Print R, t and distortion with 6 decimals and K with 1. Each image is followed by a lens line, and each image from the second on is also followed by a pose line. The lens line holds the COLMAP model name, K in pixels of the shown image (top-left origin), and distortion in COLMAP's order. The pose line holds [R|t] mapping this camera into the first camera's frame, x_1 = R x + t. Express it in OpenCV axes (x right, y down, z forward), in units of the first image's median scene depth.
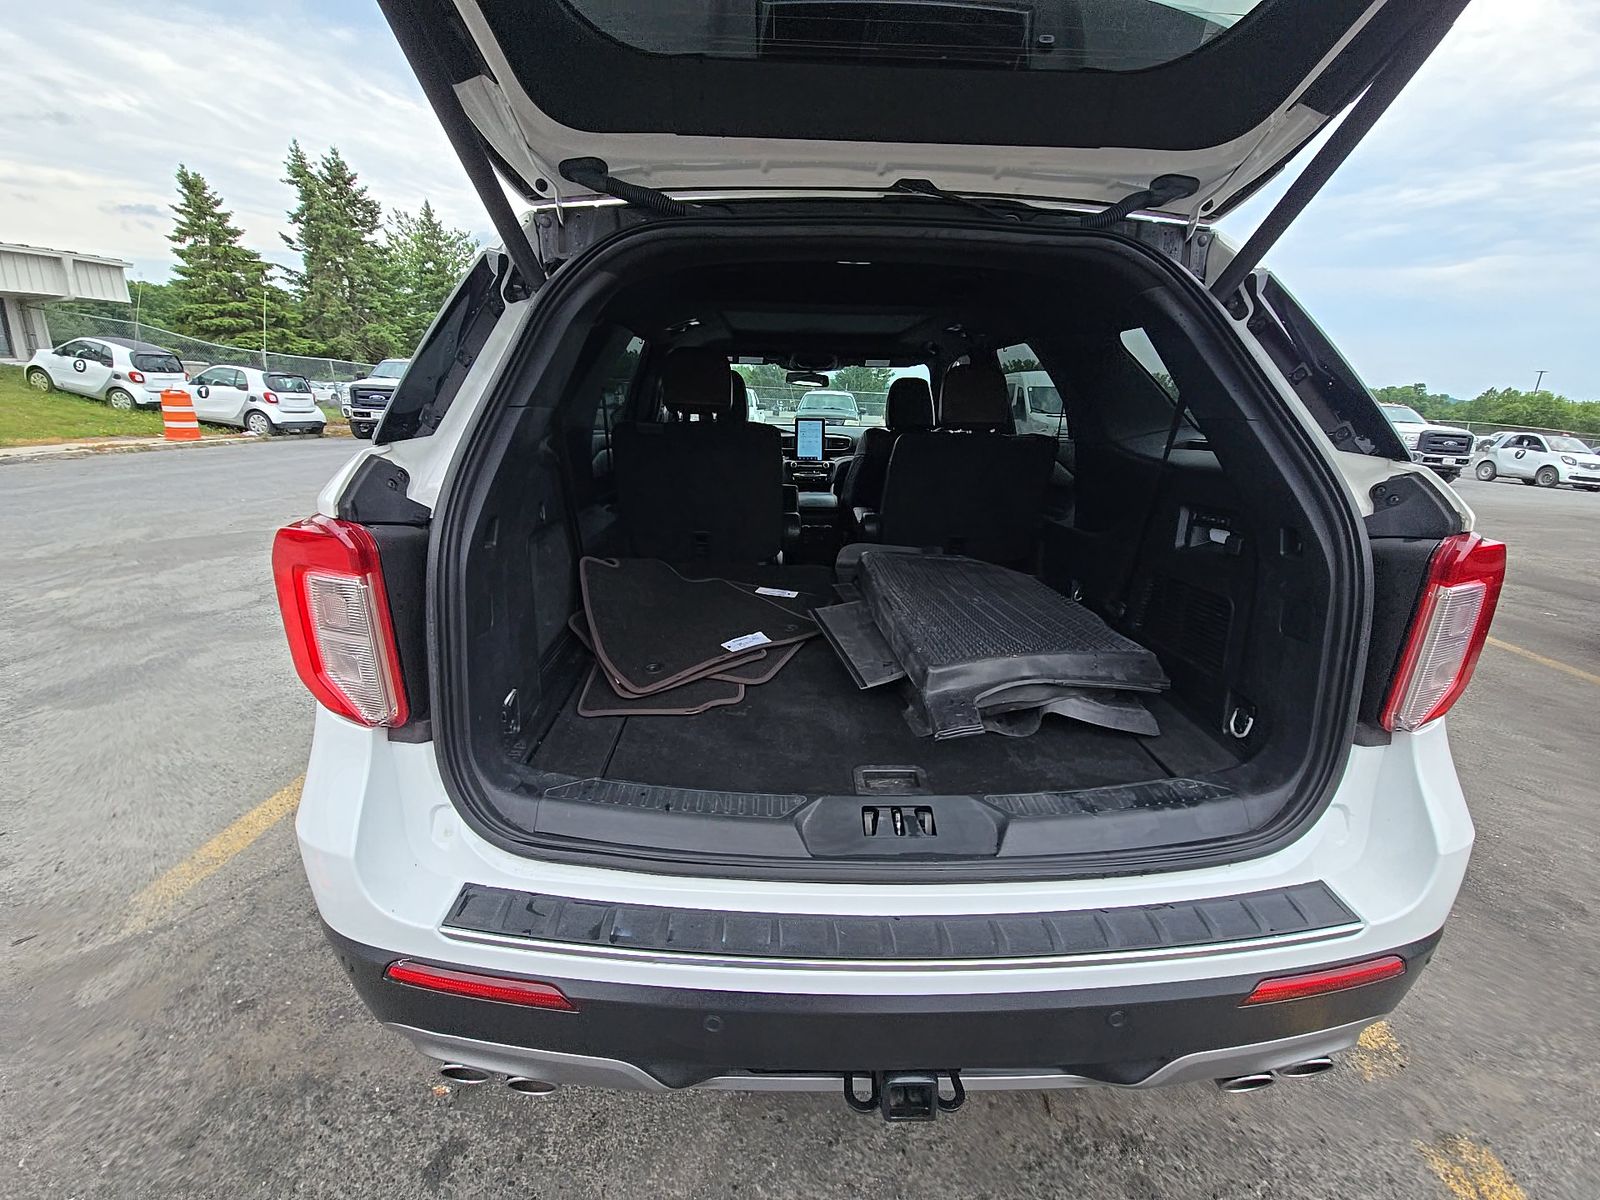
lens RADIAL K [[641.6, 0, 797.5], [0, 641.6, 591.0], [0, 0, 1]] dist [0.050520, -0.029168]
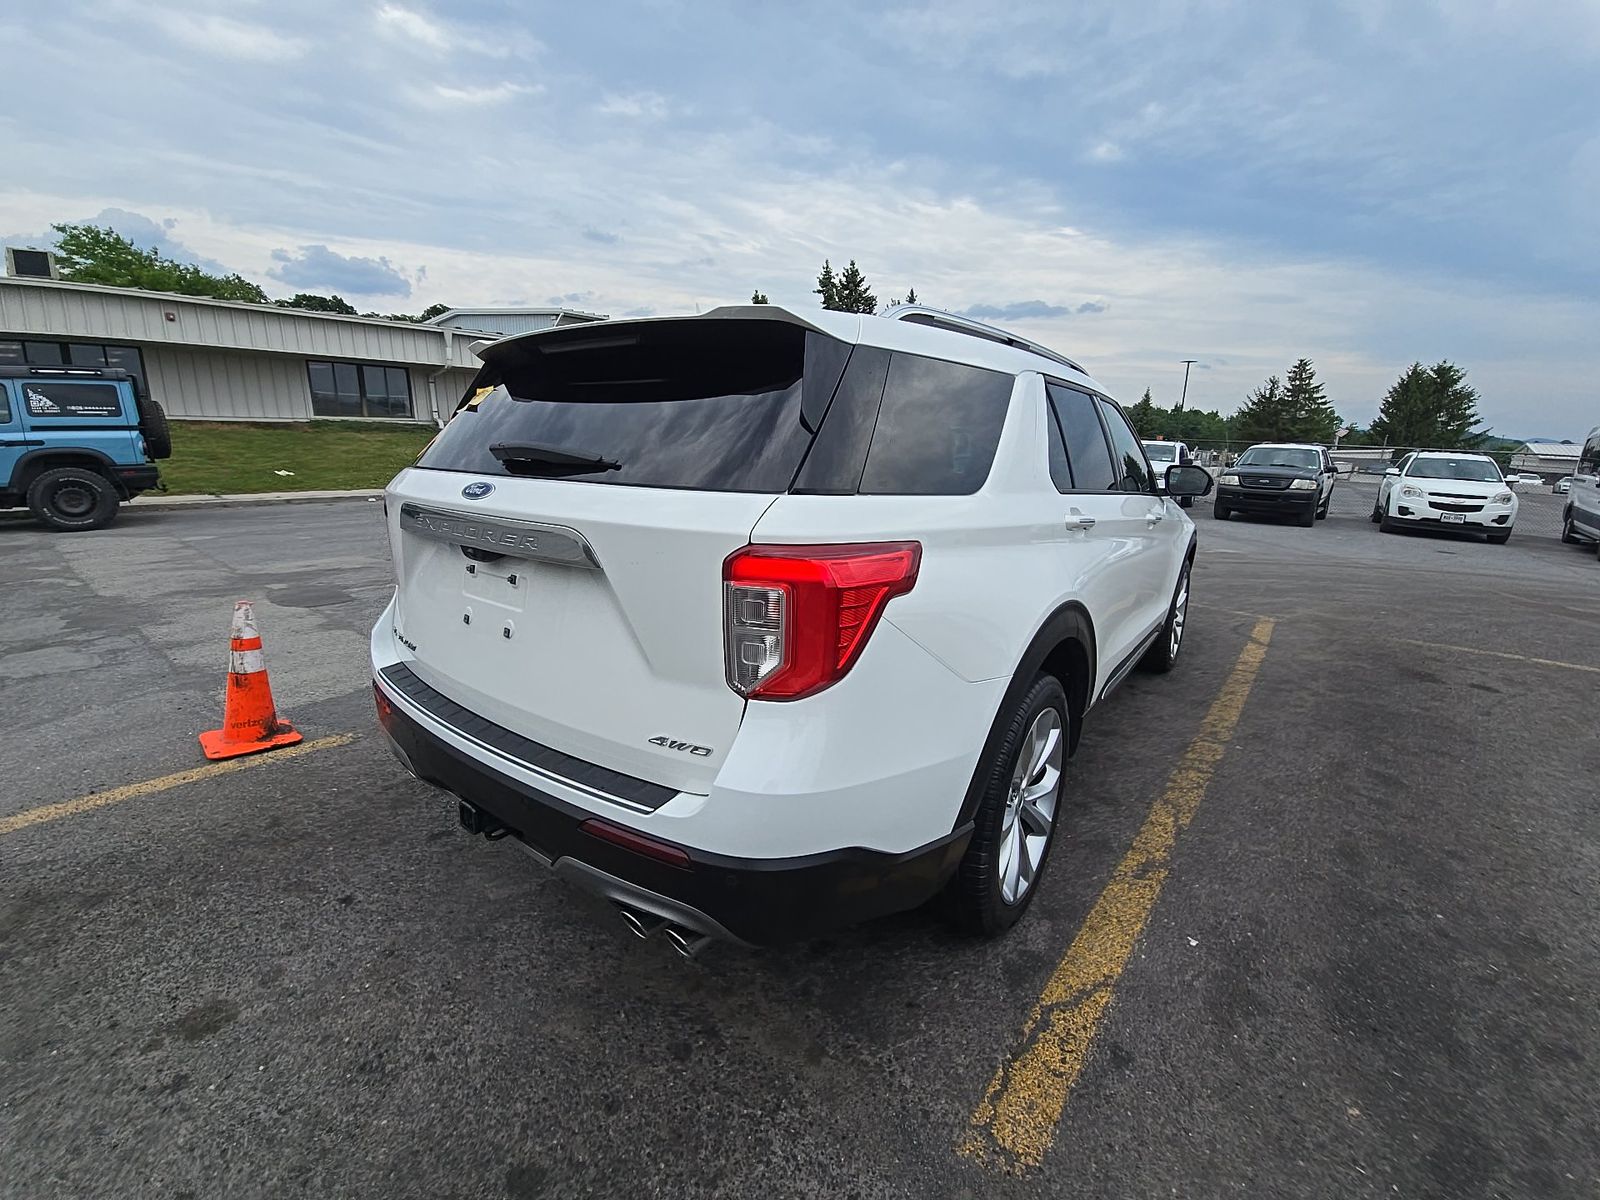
lens RADIAL K [[652.1, 0, 799.3], [0, 652.1, 592.8], [0, 0, 1]] dist [0.018974, -0.013539]
pose [[0.780908, 0.136083, -0.609643, 0.440797], [-0.182636, 0.983074, -0.014504, 0.001845], [0.597350, 0.122669, 0.792543, 0.002859]]
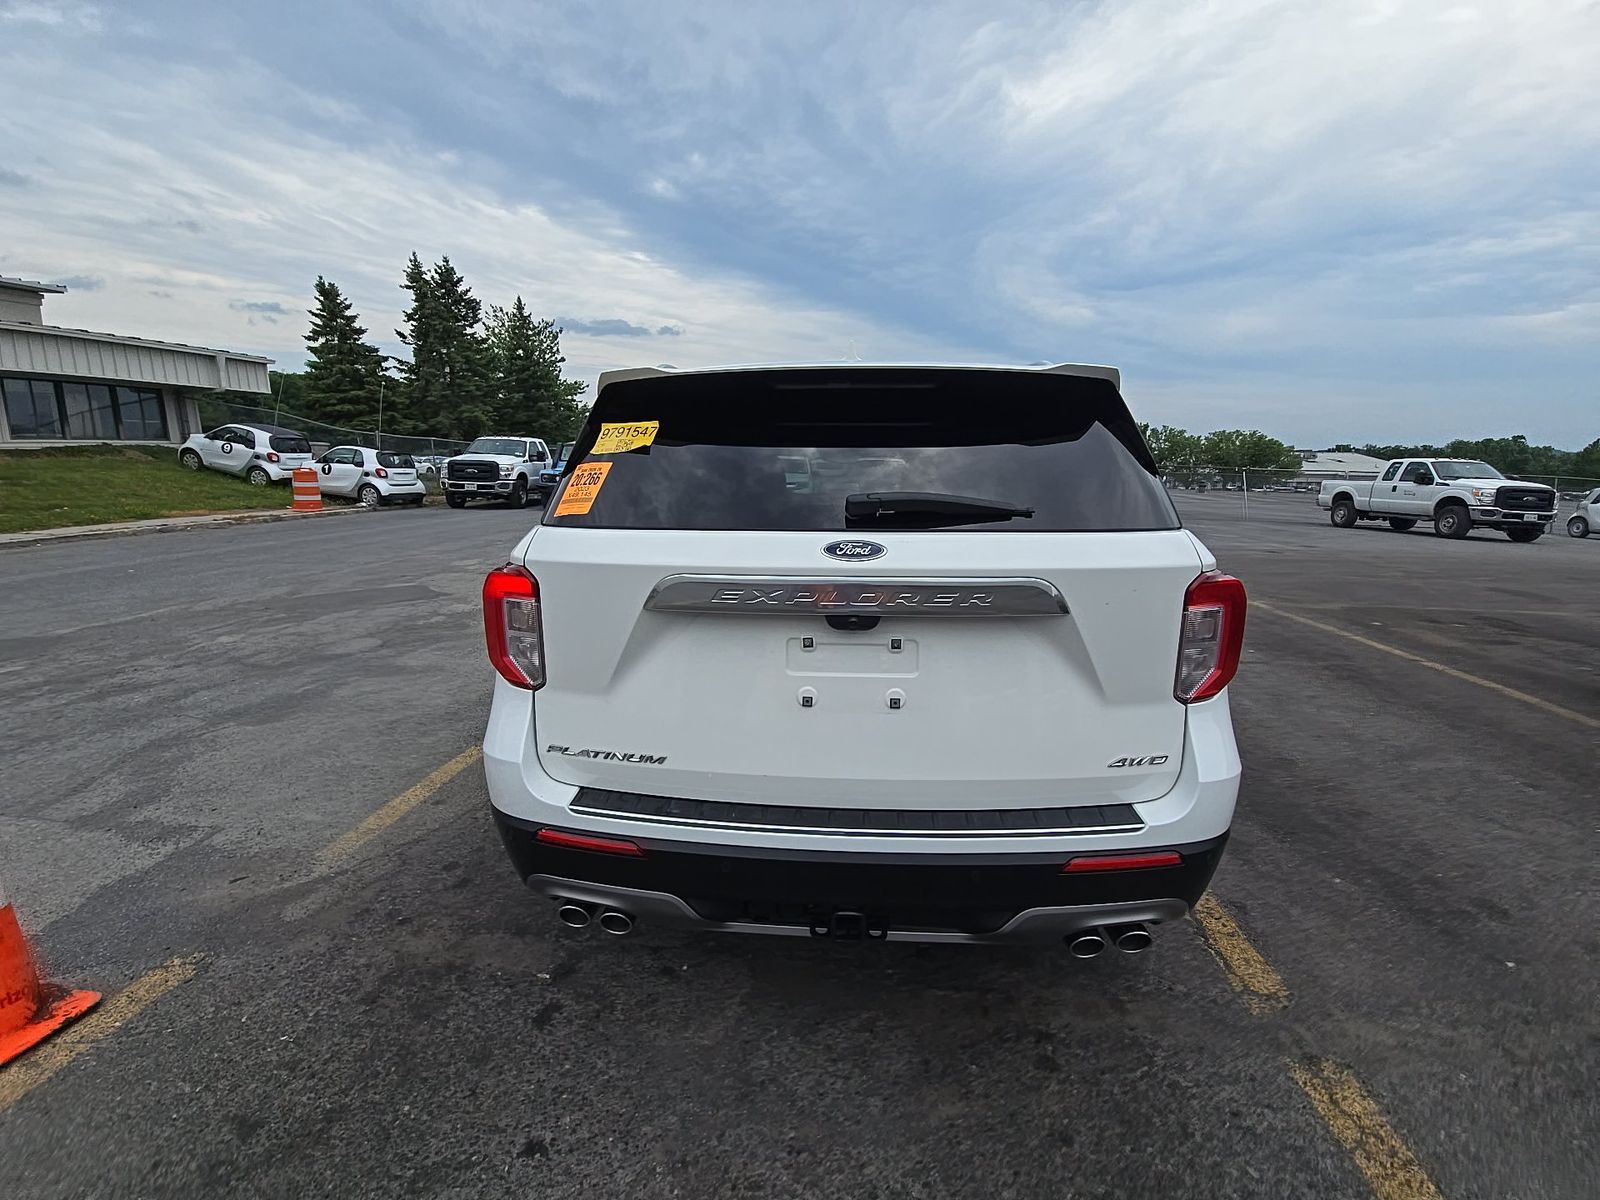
lens RADIAL K [[652.1, 0, 799.3], [0, 652.1, 592.8], [0, 0, 1]] dist [0.018974, -0.013539]
pose [[0.996129, -0.000616, -0.087906, 0.044979], [-0.007321, 0.995921, -0.089936, 0.024693], [0.087603, 0.090231, 0.992060, -0.149474]]
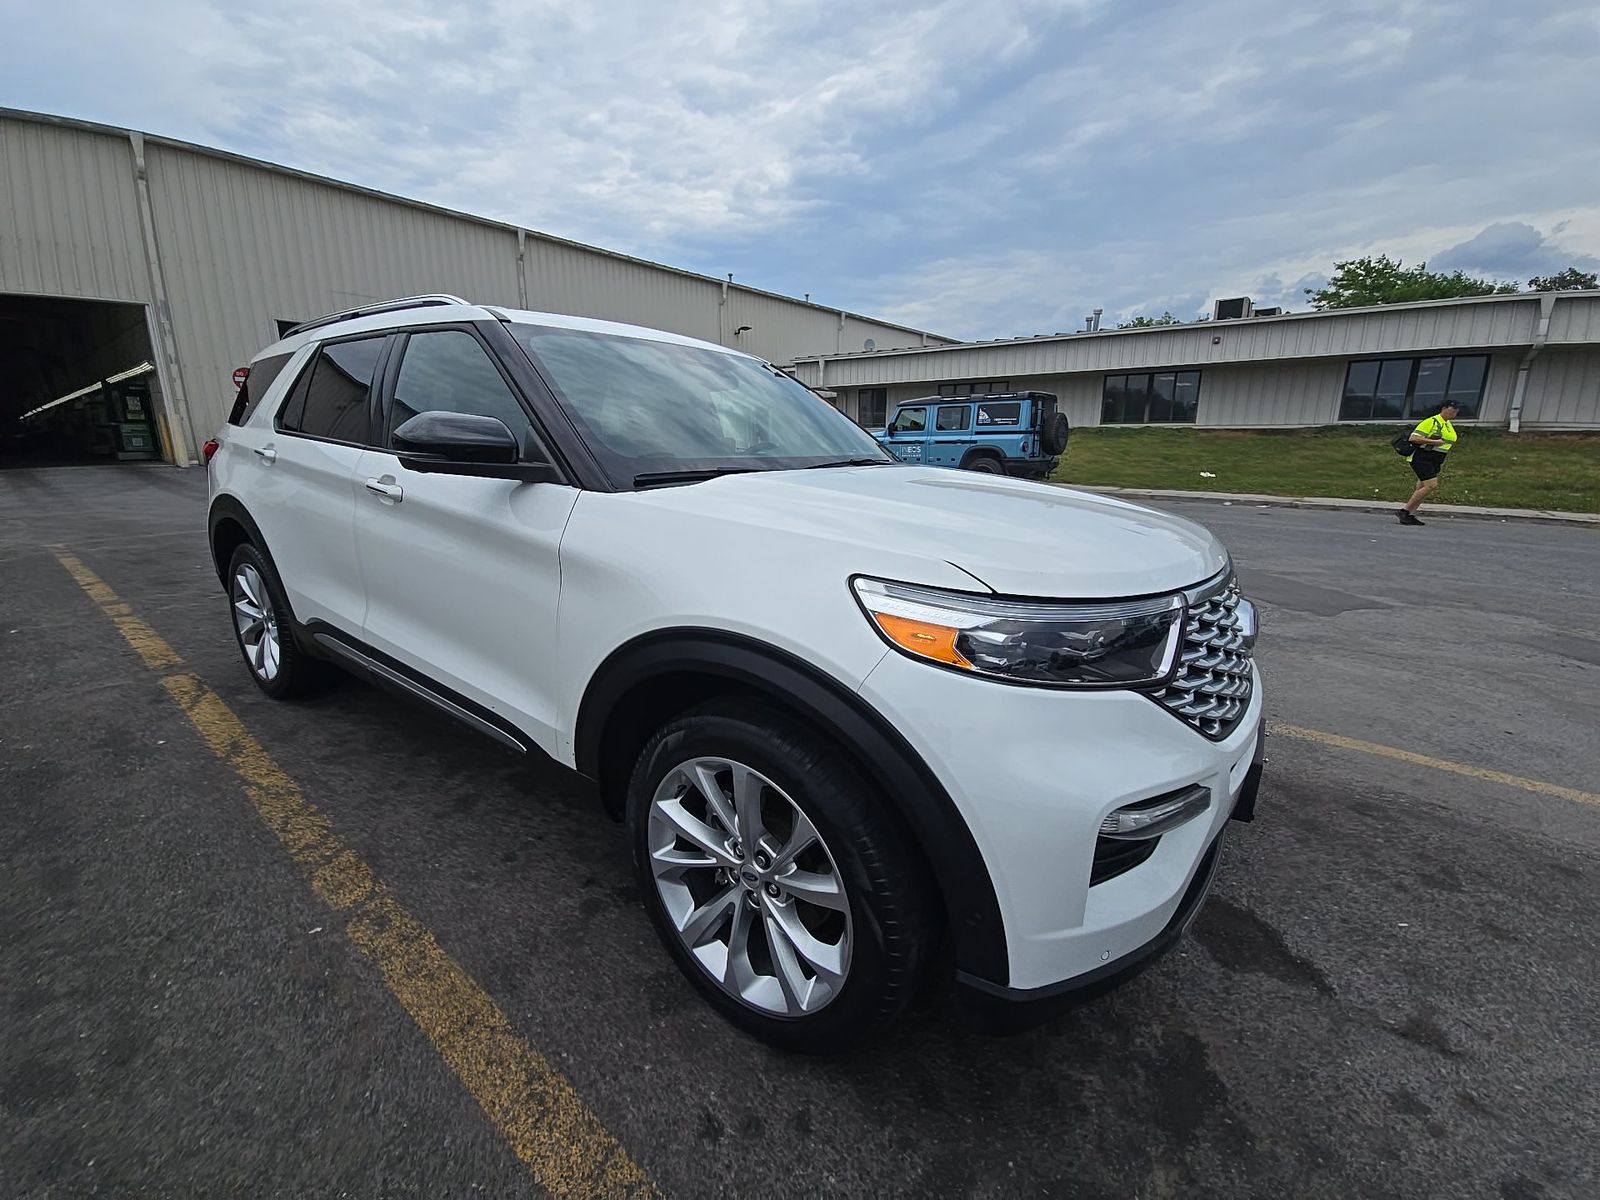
lens RADIAL K [[652.1, 0, 799.3], [0, 652.1, 592.8], [0, 0, 1]] dist [0.018974, -0.013539]
pose [[-0.613929, 0.157076, -0.773575, 0.504787], [-0.249657, 0.891056, 0.379065, -0.380505], [0.748841, 0.425848, -0.507830, 1.390482]]
